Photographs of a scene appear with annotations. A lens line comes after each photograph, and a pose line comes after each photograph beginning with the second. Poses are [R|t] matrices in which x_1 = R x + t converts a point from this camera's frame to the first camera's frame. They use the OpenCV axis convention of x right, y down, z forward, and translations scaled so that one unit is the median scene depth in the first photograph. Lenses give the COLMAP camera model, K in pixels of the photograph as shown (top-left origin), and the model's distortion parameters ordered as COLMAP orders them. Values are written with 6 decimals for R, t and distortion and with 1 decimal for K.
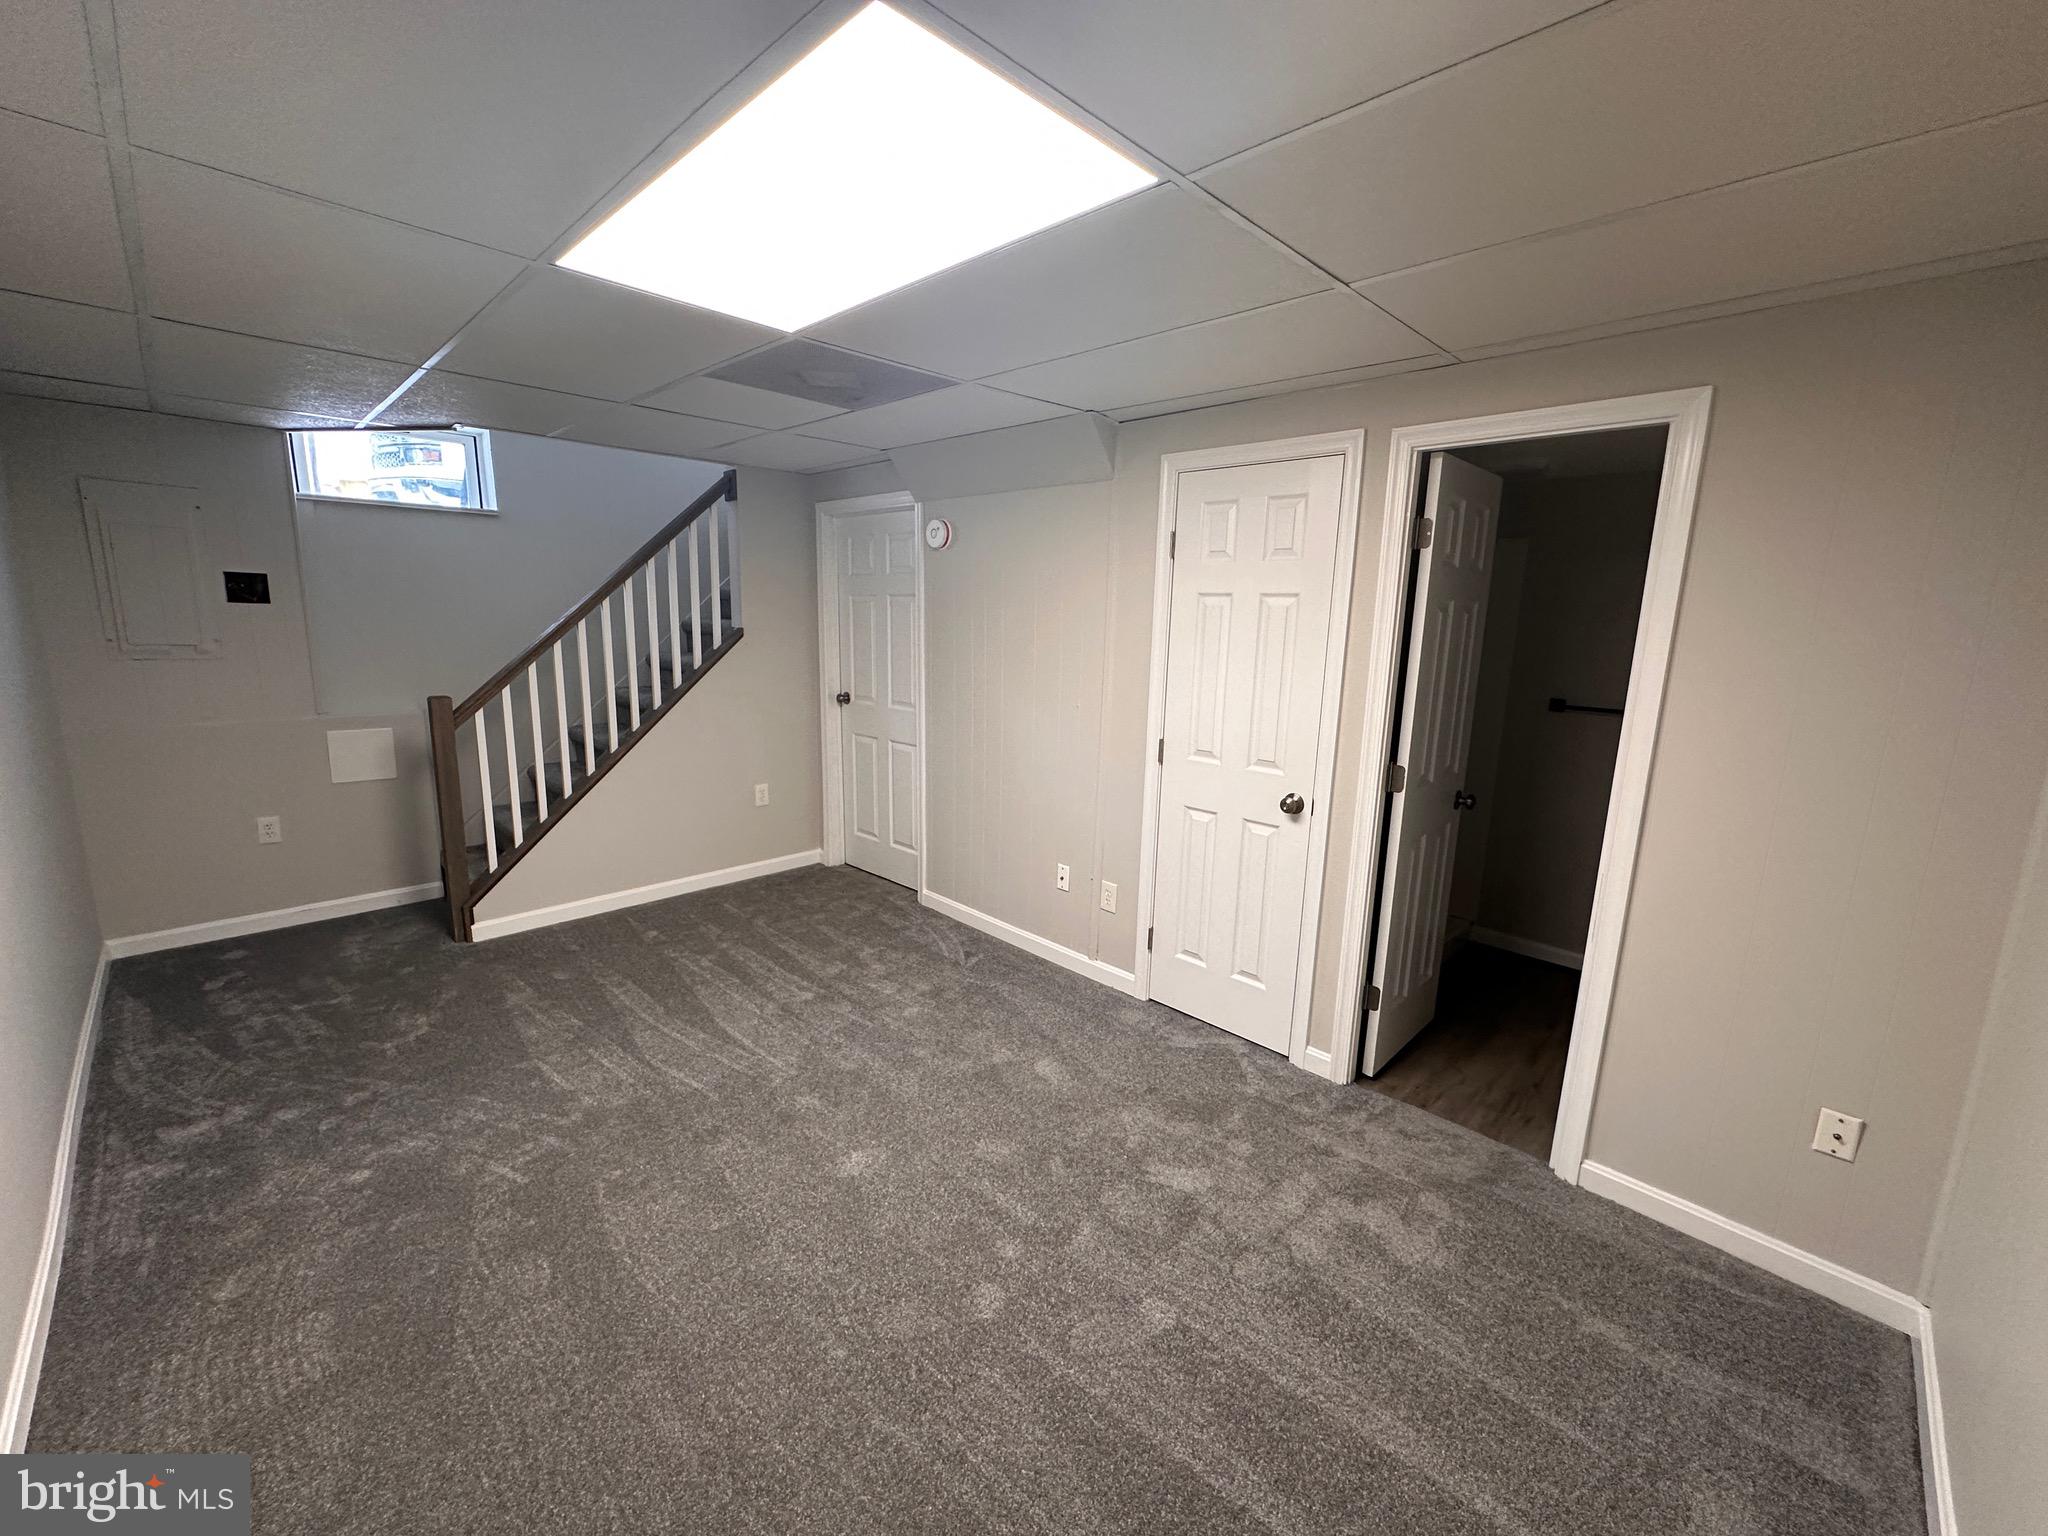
lens RADIAL K [[818.7, 0, 1024.9], [0, 818.7, 772.8], [0, 0, 1]] dist [-0.002463, 0.000711]
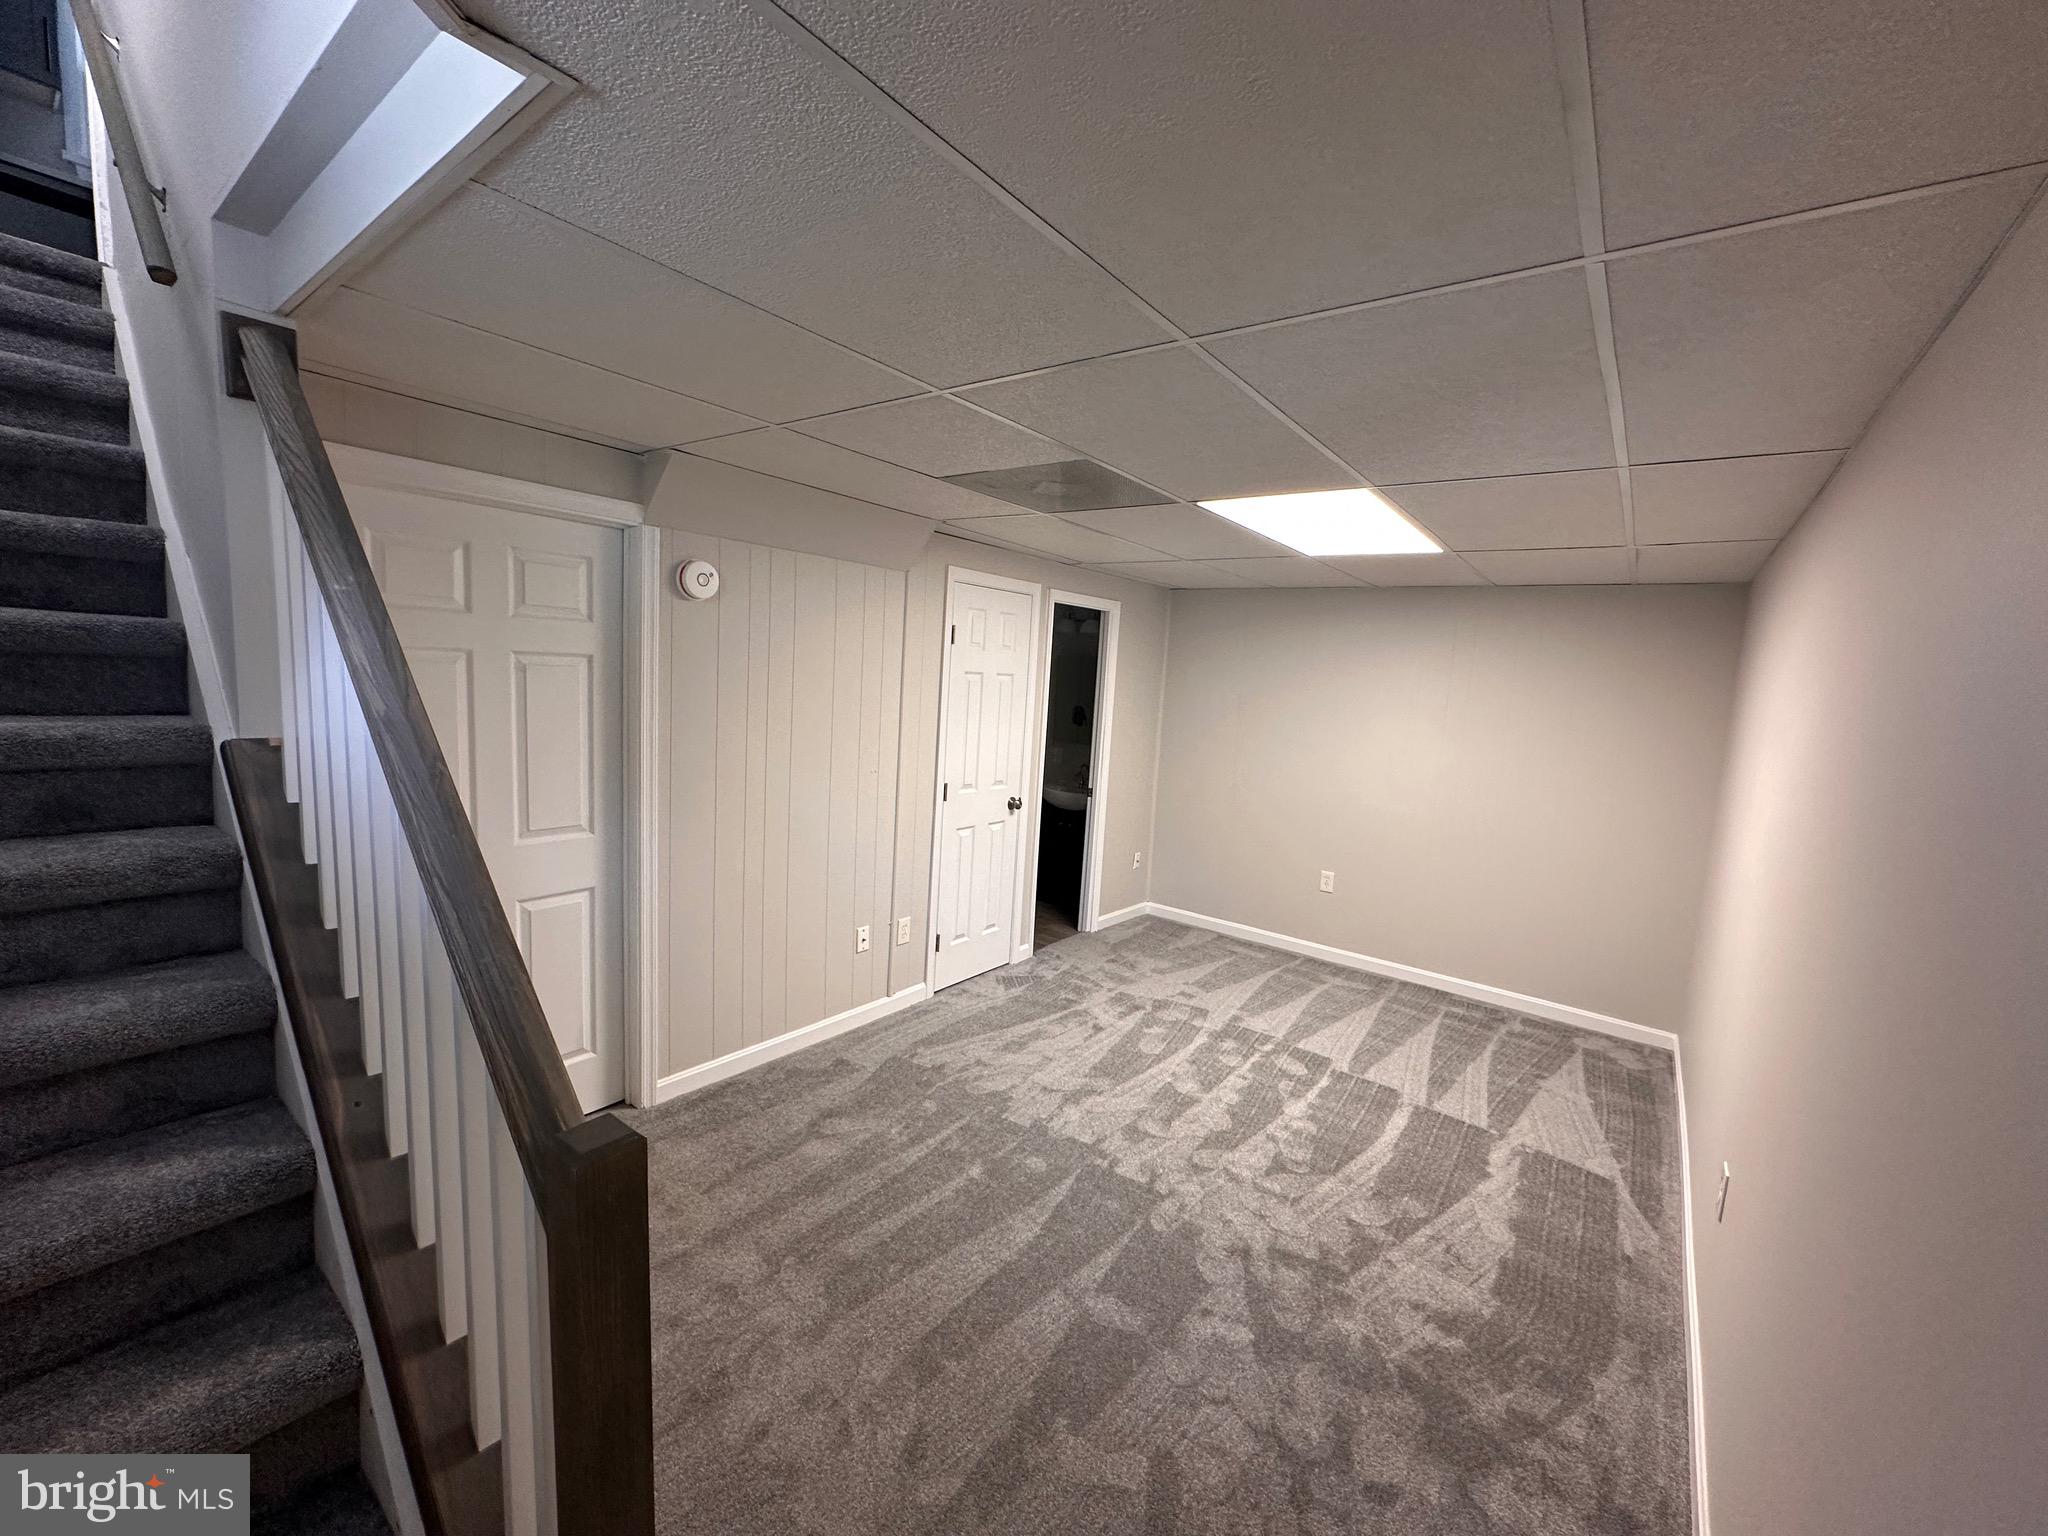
lens RADIAL K [[818.7, 0, 1016.6], [0, 818.7, 772.8], [0, 0, 1]] dist [-0.002463, 0.000711]
pose [[-0.110293, -0.153716, 0.981940, -1.213736], [0.136753, 0.976224, 0.168181, -0.283840], [-0.984446, 0.152833, -0.086649, 1.102553]]
